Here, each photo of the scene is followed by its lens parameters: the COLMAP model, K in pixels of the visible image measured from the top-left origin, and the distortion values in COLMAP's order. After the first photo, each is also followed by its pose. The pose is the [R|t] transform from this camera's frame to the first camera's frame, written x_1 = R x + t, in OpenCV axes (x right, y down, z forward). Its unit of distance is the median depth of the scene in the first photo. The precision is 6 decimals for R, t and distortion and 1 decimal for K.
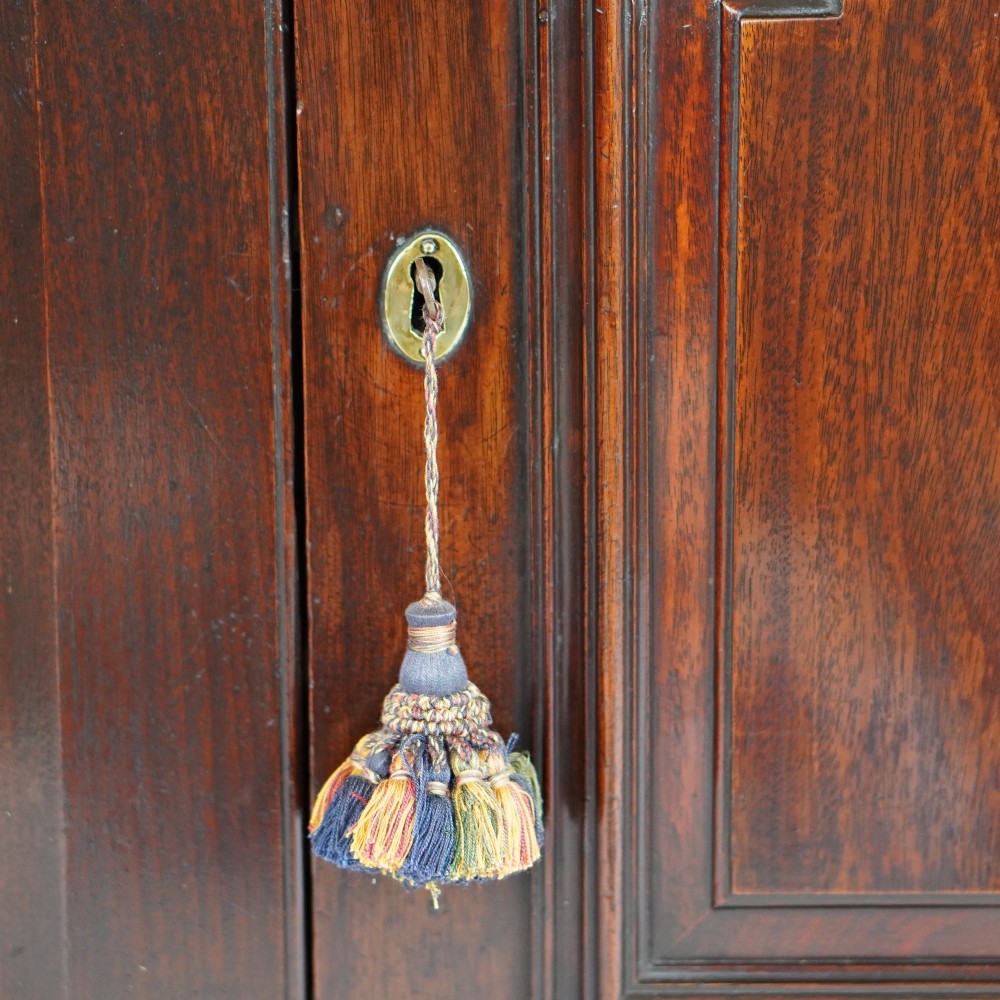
lens RADIAL K [[3546.5, 0, 504.4], [0, 3546.5, 499.4], [0, 0, 1]] dist [0.305876, 0.000000]
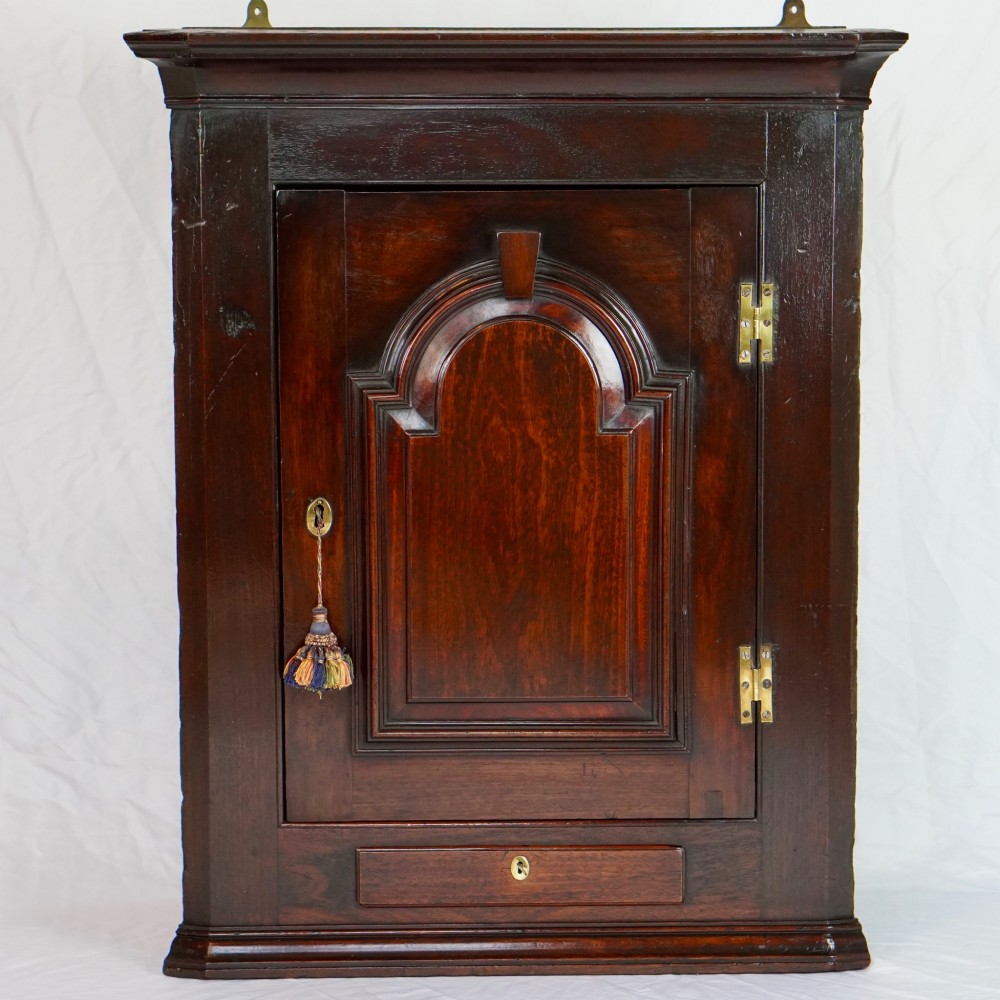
lens RADIAL K [[5199.9, 0, 465.4], [0, 5199.9, 476.3], [0, 0, 1]] dist [0.571115, 0.000000]
pose [[0.999596, 0.000519, -0.028431, 0.257041], [-0.002401, 0.997804, -0.066198, 0.230760], [0.028334, 0.066240, 0.997401, -3.916844]]
